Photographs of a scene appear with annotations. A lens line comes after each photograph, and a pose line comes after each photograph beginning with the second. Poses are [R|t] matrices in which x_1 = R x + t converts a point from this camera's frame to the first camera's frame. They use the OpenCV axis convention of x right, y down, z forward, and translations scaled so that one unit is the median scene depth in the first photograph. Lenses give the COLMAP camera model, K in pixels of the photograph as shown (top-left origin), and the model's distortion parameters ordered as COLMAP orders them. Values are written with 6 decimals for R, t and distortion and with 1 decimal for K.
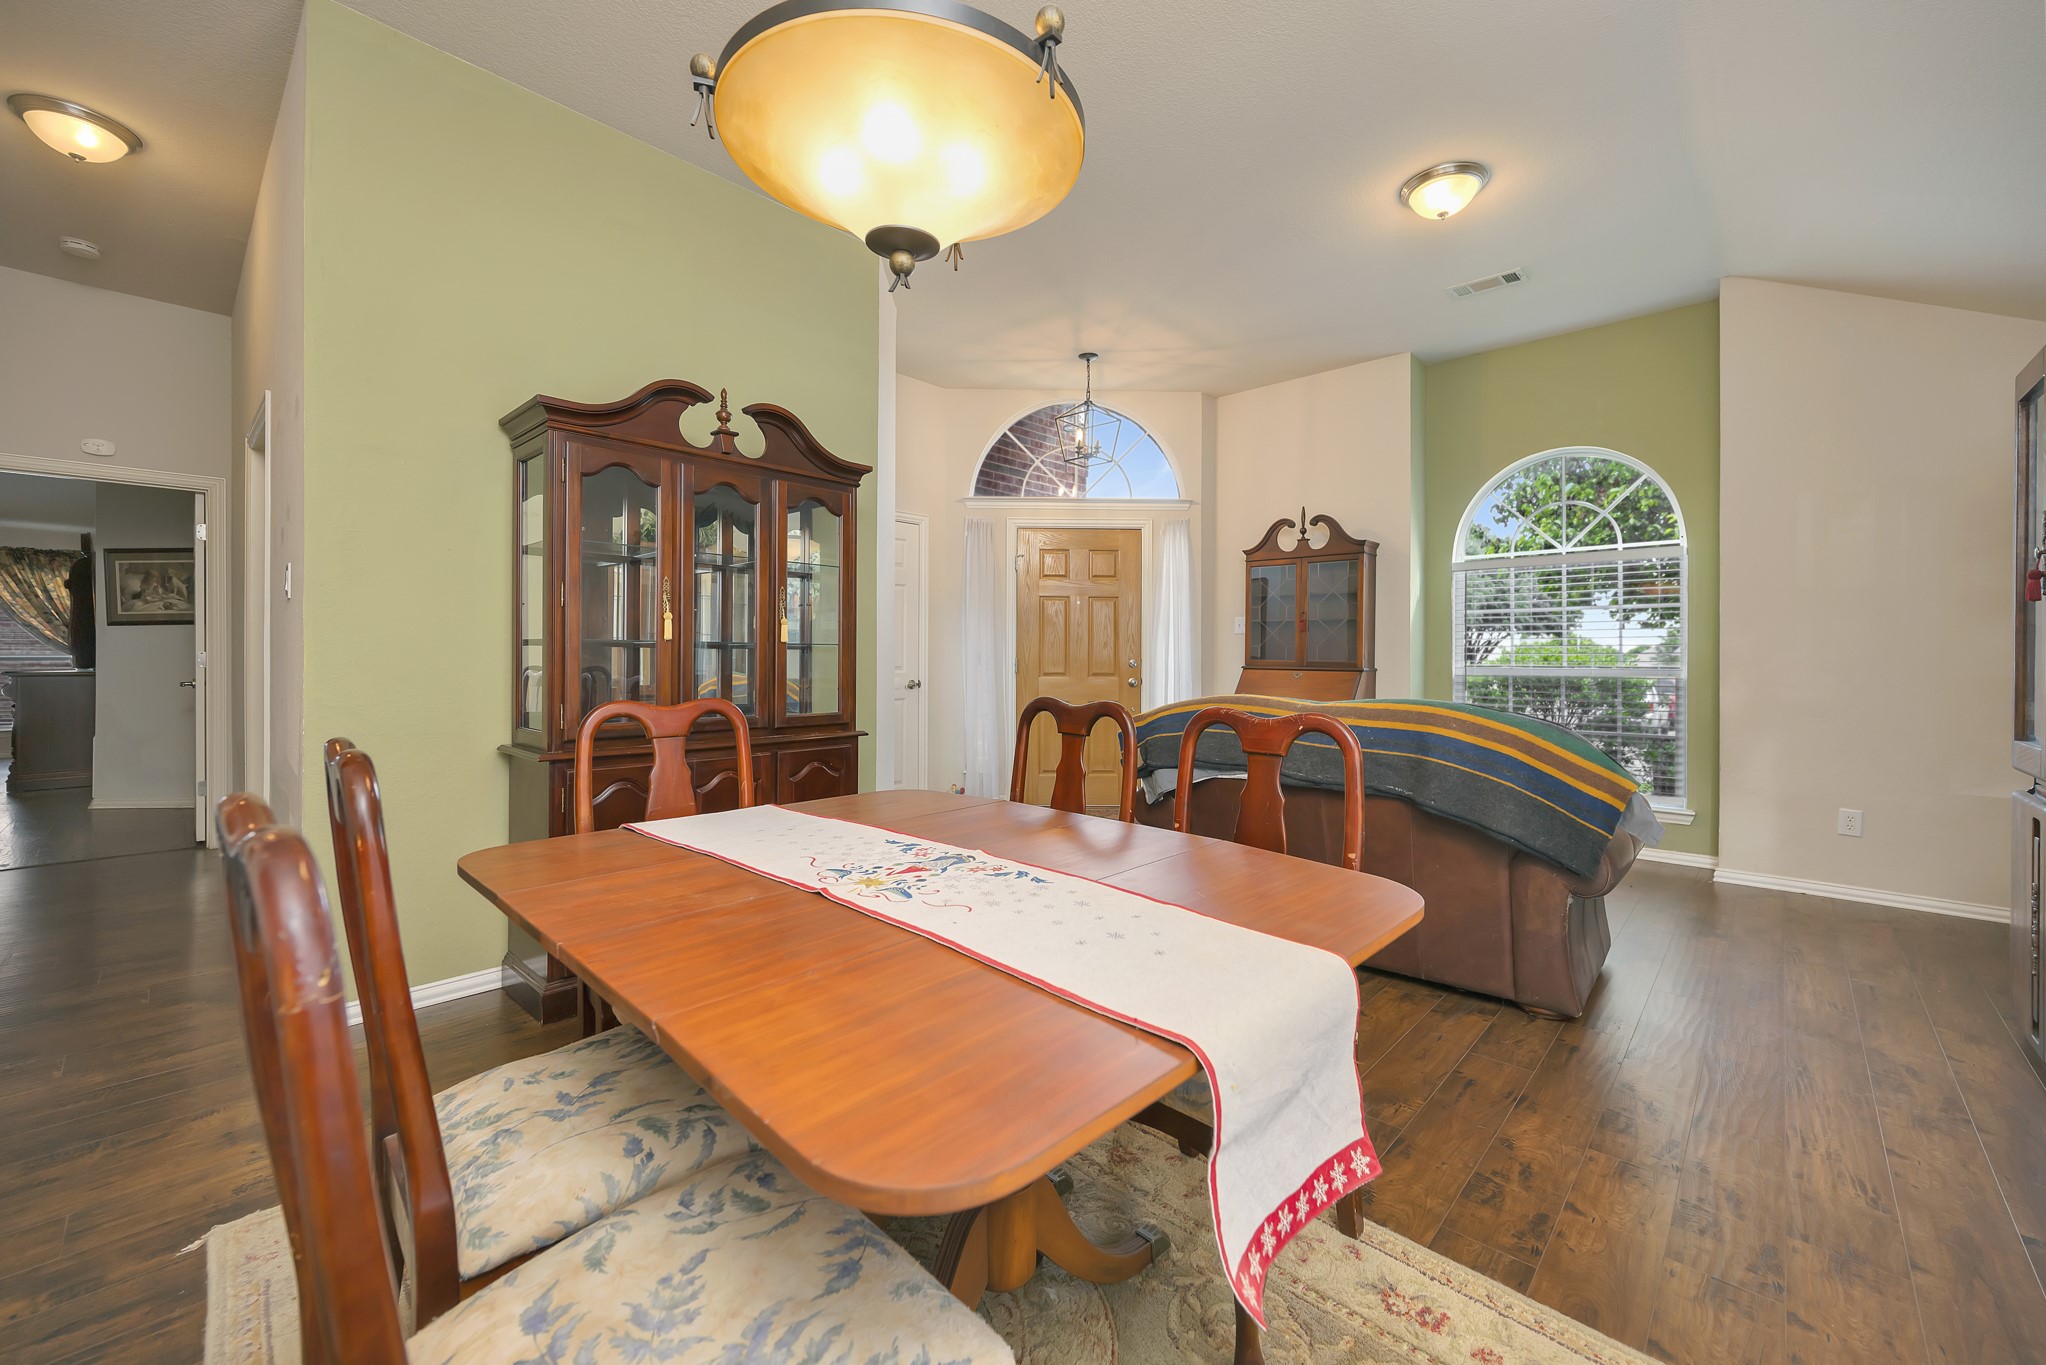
lens RADIAL K [[809.9, 0, 1020.8], [0, 809.9, 682.9], [0, 0, 1]] dist [-0.001249, -0.000081]
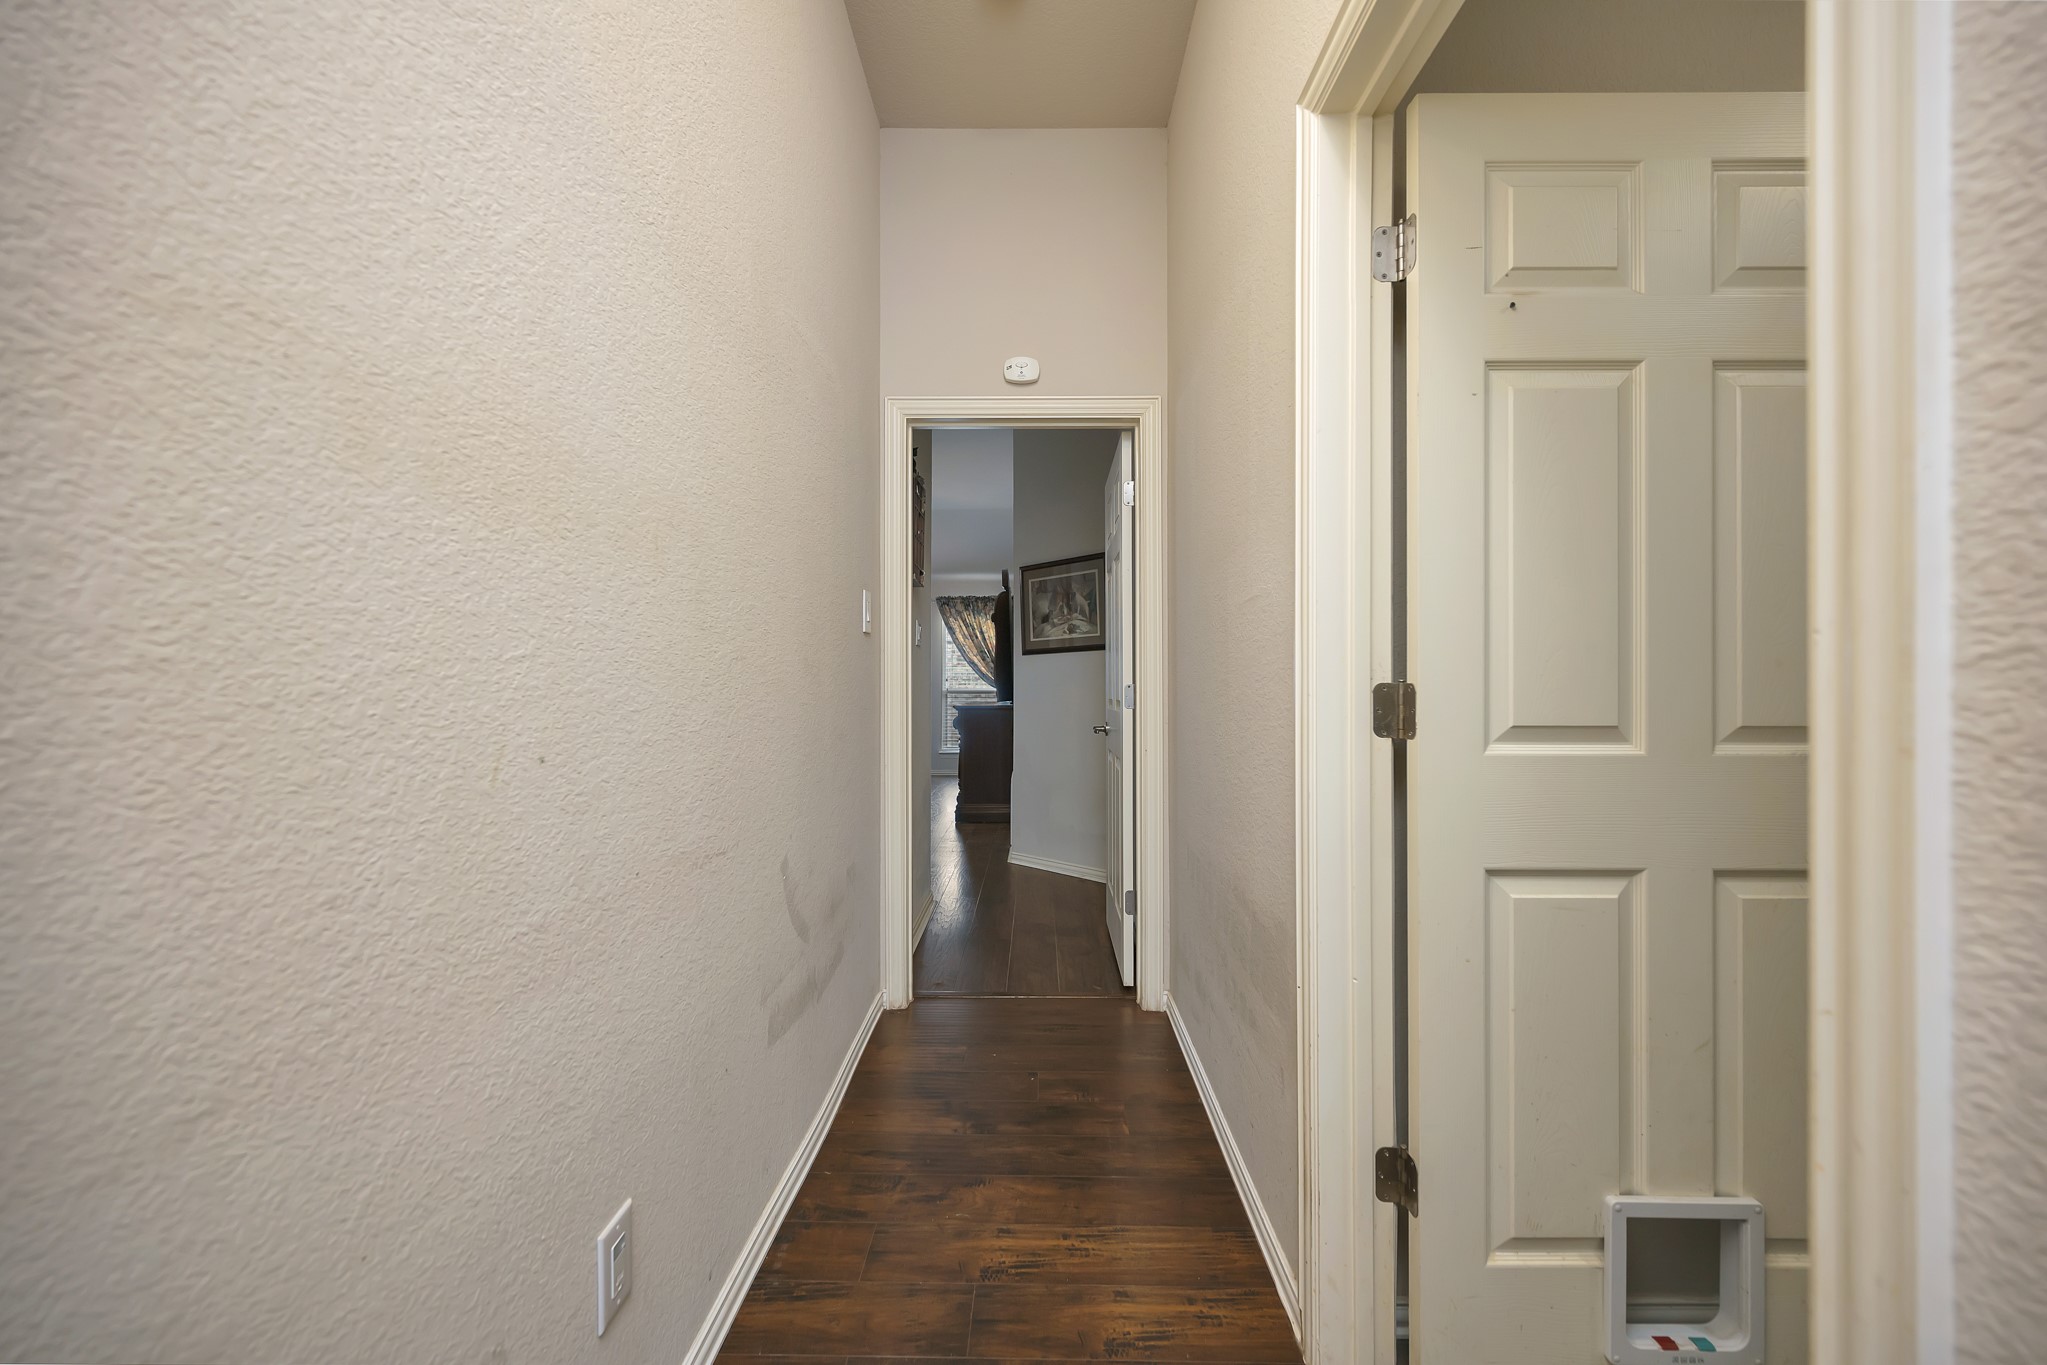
lens RADIAL K [[810.3, 0, 1025.4], [0, 810.3, 685.6], [0, 0, 1]] dist [-0.001249, -0.000081]
pose [[0.674210, -0.016103, -0.738364, -0.474693], [-0.002244, 0.999713, -0.023852, -0.016725], [0.738536, 0.017738, 0.673981, 0.406781]]
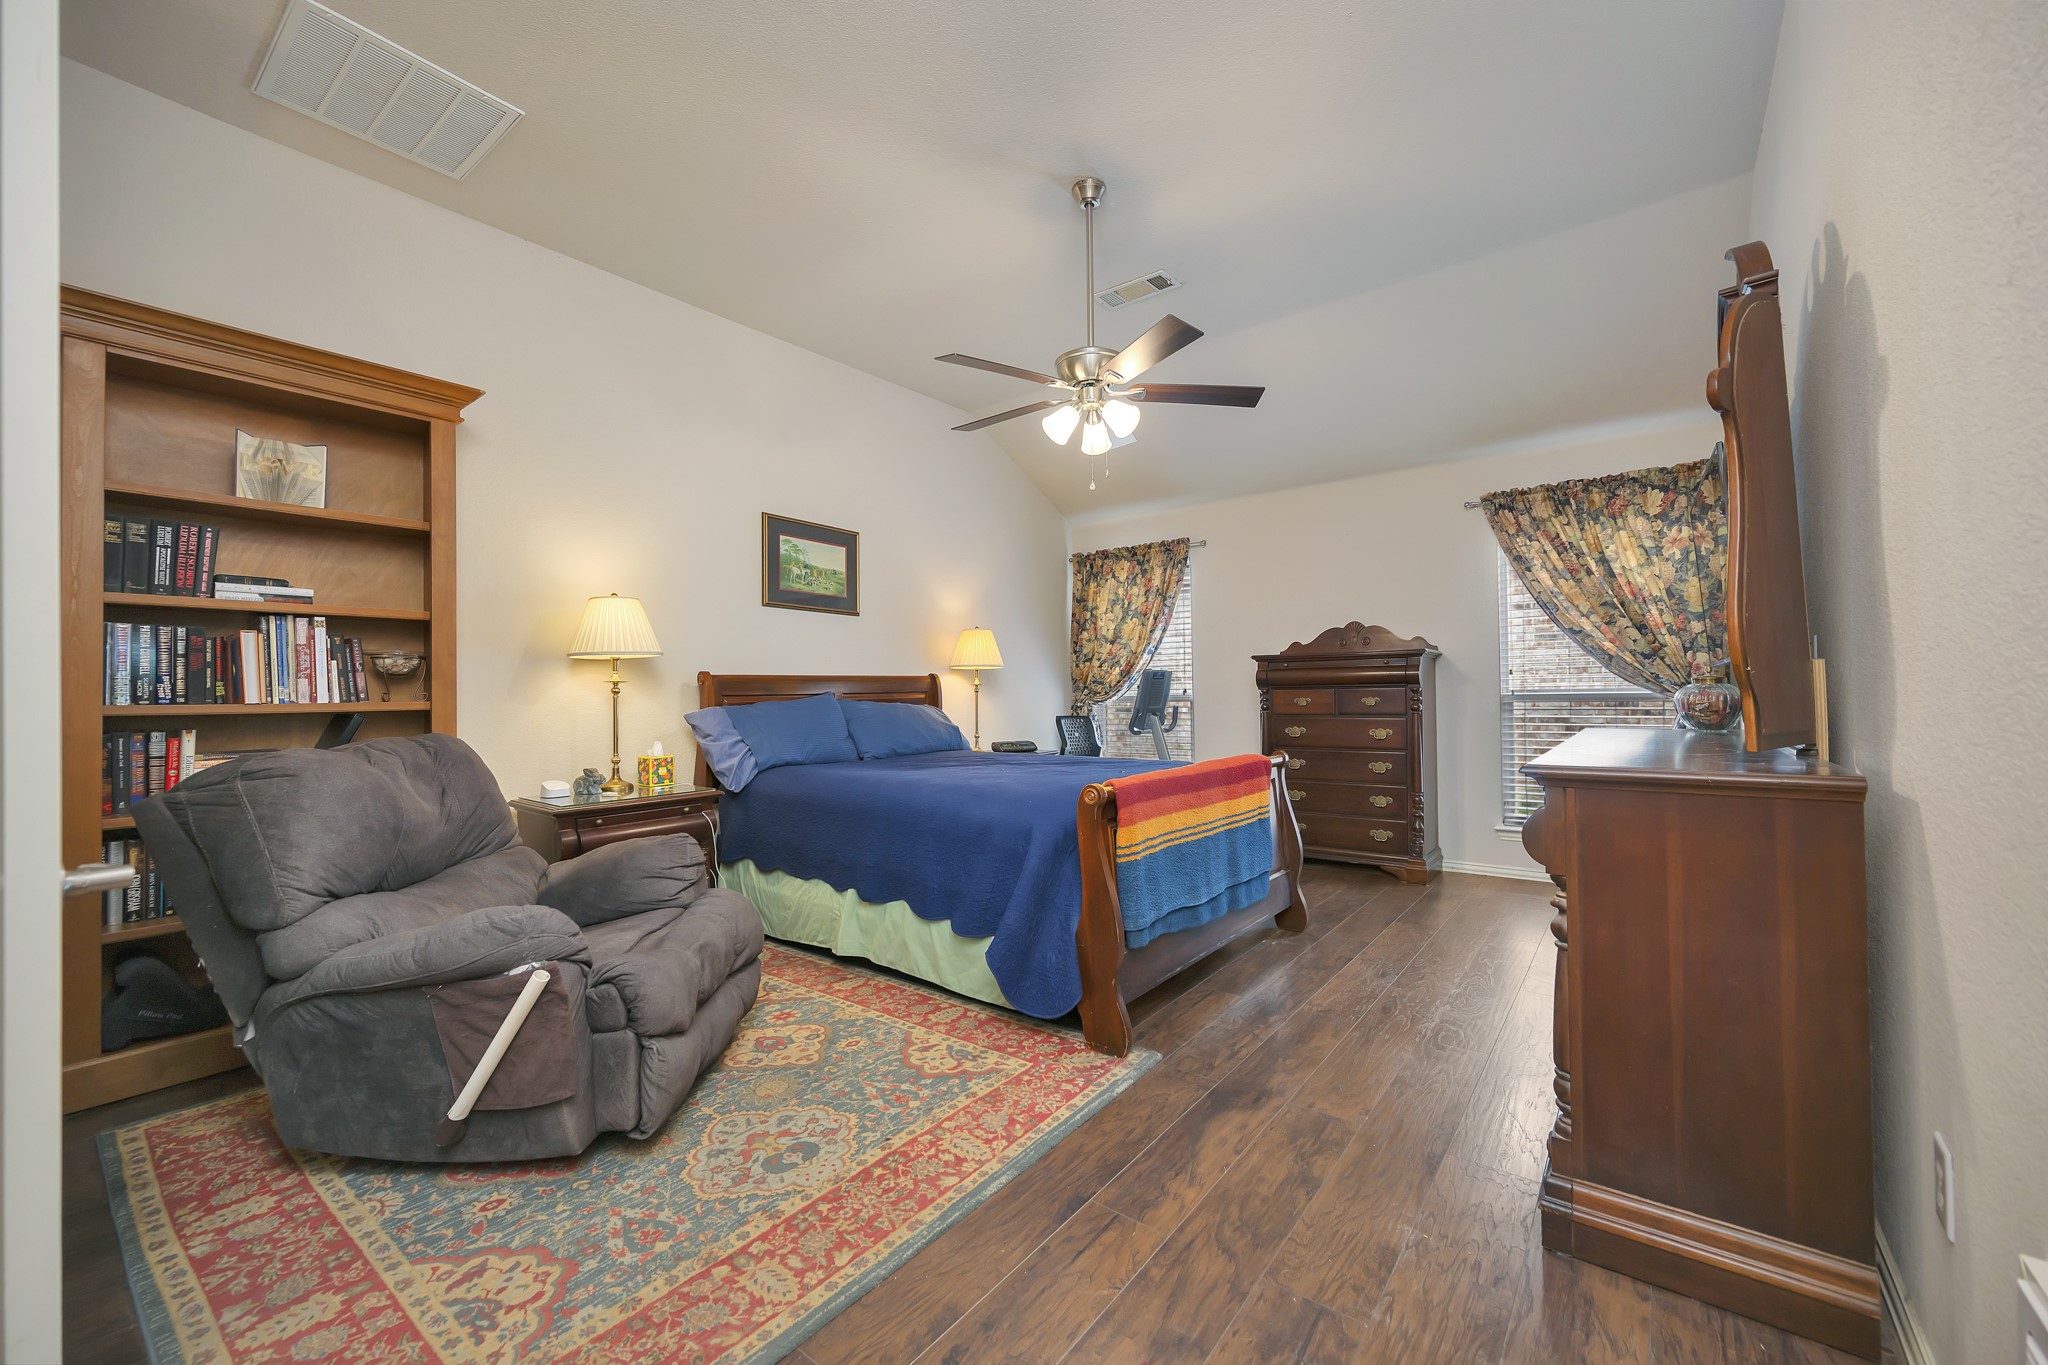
lens RADIAL K [[810.7, 0, 1028.2], [0, 810.7, 682.4], [0, 0, 1]] dist [-0.001249, -0.000081]
pose [[0.094661, -0.027874, -0.995119, -1.102409], [-0.006304, 0.999571, -0.028598, -0.033551], [0.995490, 0.008981, 0.094444, 0.888988]]
